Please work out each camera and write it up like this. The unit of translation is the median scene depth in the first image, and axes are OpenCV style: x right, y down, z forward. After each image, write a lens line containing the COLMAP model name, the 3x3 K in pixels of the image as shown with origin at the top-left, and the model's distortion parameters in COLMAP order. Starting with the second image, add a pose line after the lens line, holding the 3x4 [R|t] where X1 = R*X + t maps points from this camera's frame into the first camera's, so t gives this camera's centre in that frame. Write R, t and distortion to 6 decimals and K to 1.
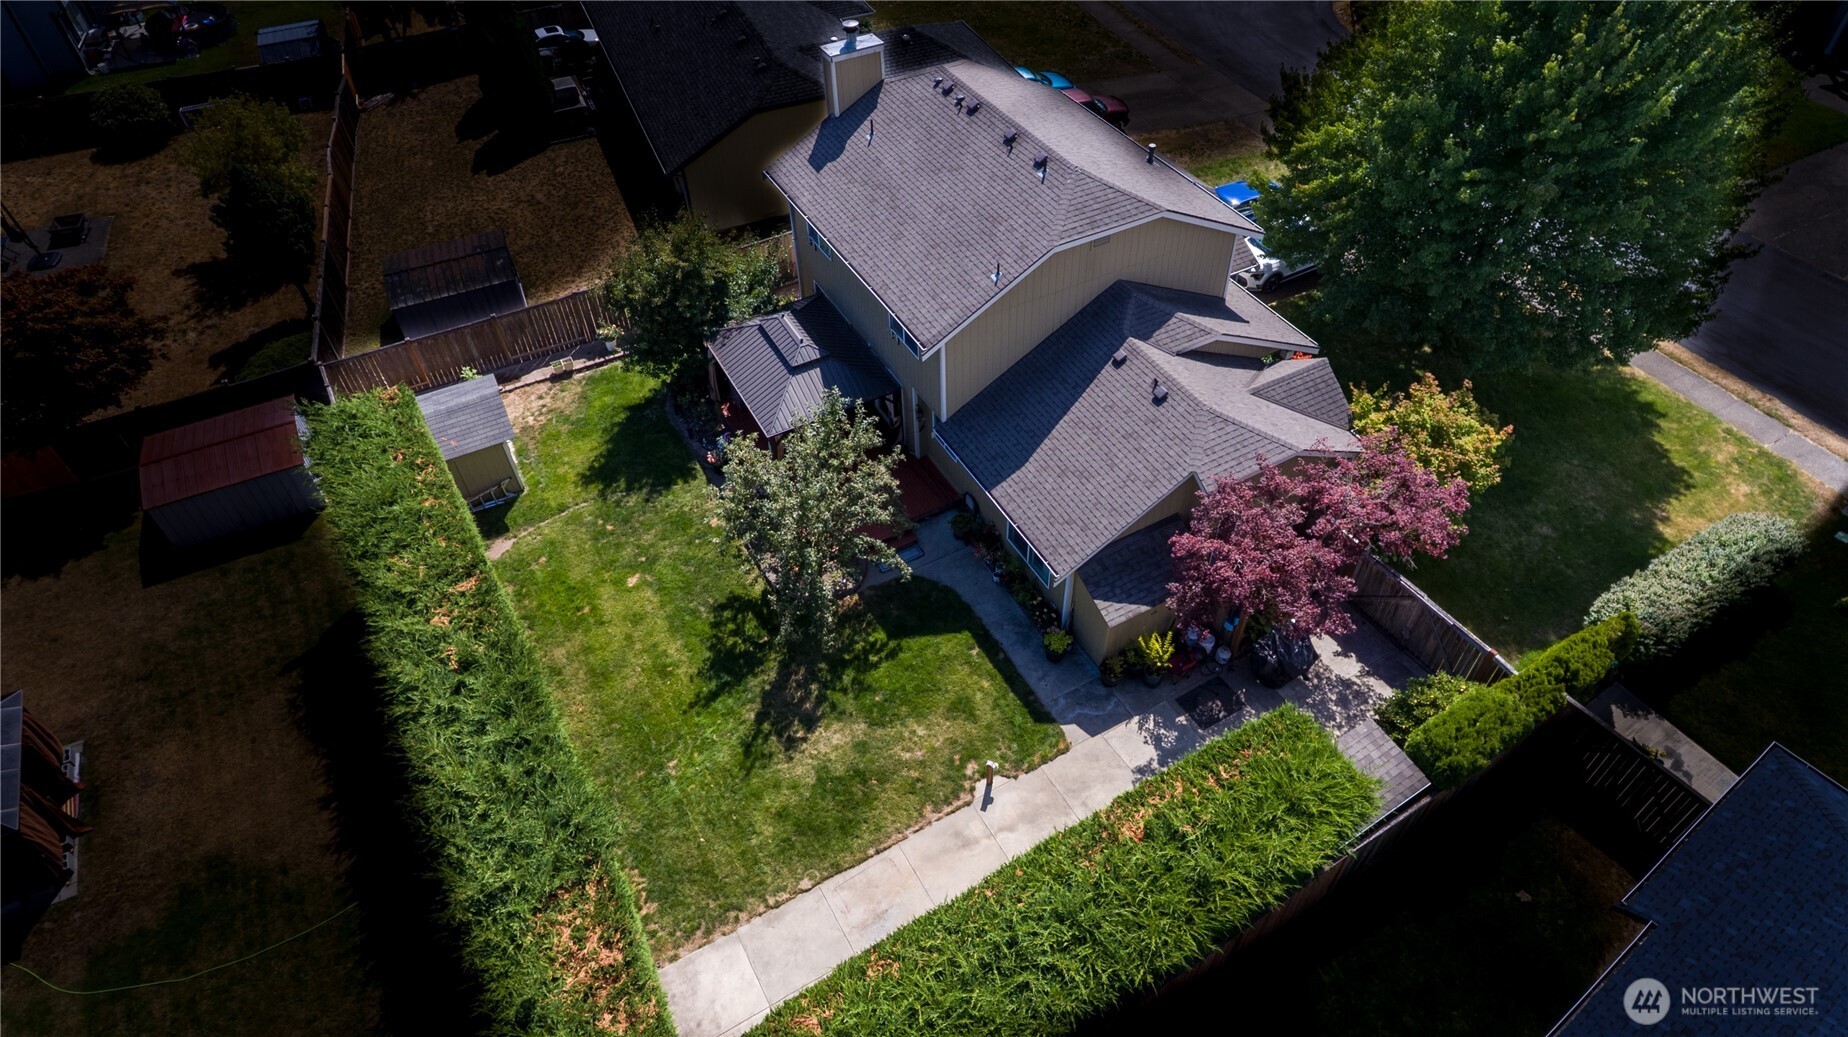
lens RADIAL K [[1091.4, 0, 924.5], [0, 1091.4, 518.1], [0, 0, 1]] dist [0.001309, -0.002904]
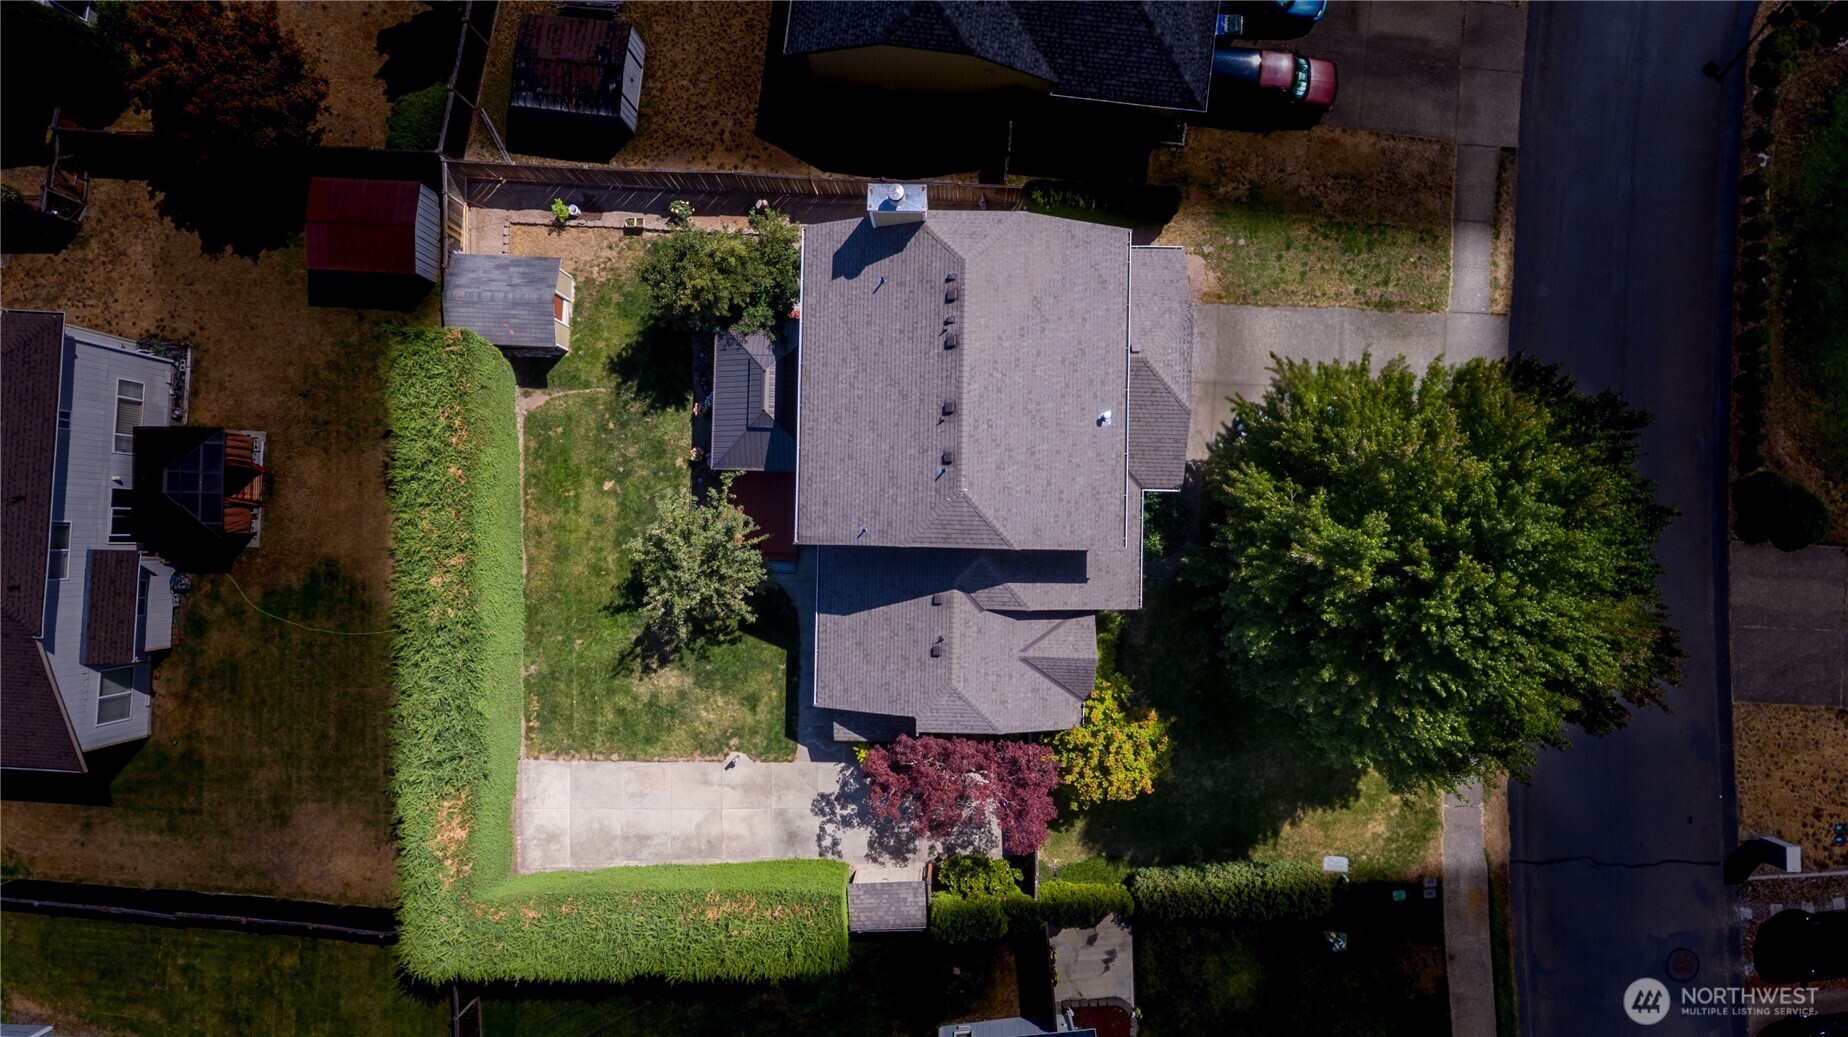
lens RADIAL K [[1091.4, 0, 924.1], [0, 1091.4, 518.1], [0, 0, 1]] dist [0.001309, -0.002904]
pose [[0.869912, 0.493077, -0.011311, 0.135154], [-0.350207, 0.633677, 0.689789, -1.134740], [0.347287, -0.596095, 0.723922, 0.113188]]
